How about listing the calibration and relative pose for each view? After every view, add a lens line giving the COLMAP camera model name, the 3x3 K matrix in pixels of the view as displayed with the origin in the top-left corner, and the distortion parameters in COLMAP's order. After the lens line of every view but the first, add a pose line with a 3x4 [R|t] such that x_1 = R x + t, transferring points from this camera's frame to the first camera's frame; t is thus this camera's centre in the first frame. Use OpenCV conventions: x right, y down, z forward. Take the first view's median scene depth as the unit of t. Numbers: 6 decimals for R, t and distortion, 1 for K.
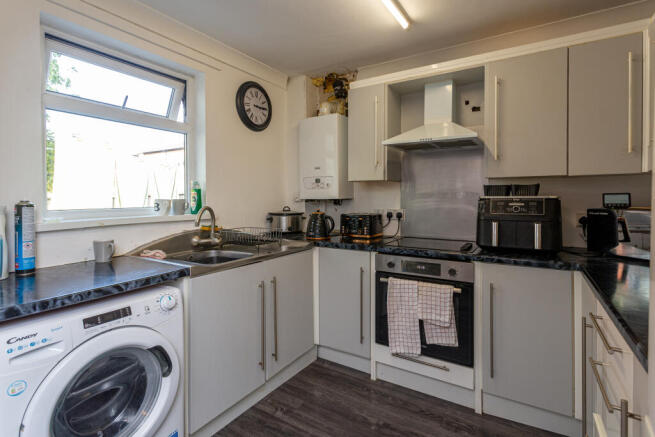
lens RADIAL K [[322.1, 0, 326.6], [0, 322.1, 199.0], [0, 0, 1]] dist [0.001095, 0.000295]
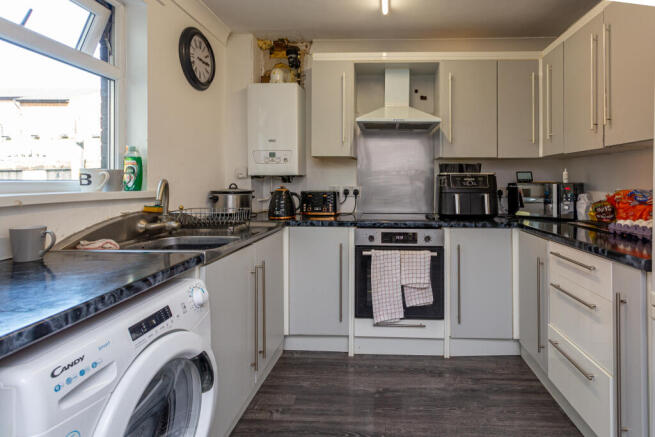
lens RADIAL K [[344.3, 0, 370.5], [0, 344.3, 178.1], [0, 0, 1]] dist [-0.000599, -0.000443]
pose [[0.862663, 0.011476, 0.505650, -0.369708], [-0.002551, 0.999829, -0.018340, 0.033683], [-0.505773, 0.014531, 0.862544, 0.050393]]
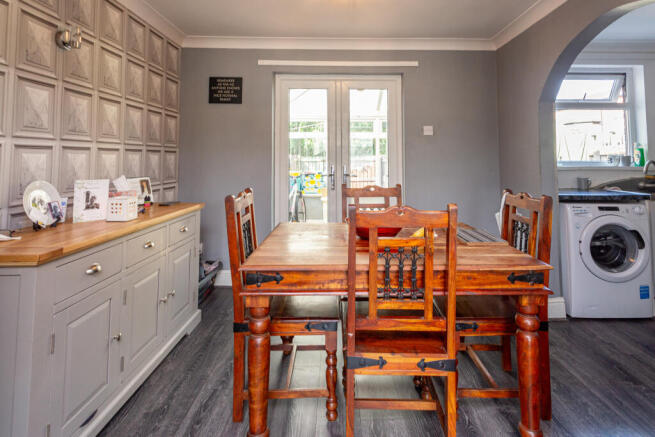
lens RADIAL K [[335.1, 0, 327.7], [0, 335.1, 140.7], [0, 0, 1]] dist [-0.000225, 0.000644]
pose [[0.514137, -0.041920, -0.856683, 0.165591], [-0.012415, 0.998337, -0.056303, 0.035713], [0.857618, 0.039584, 0.512761, -1.006126]]
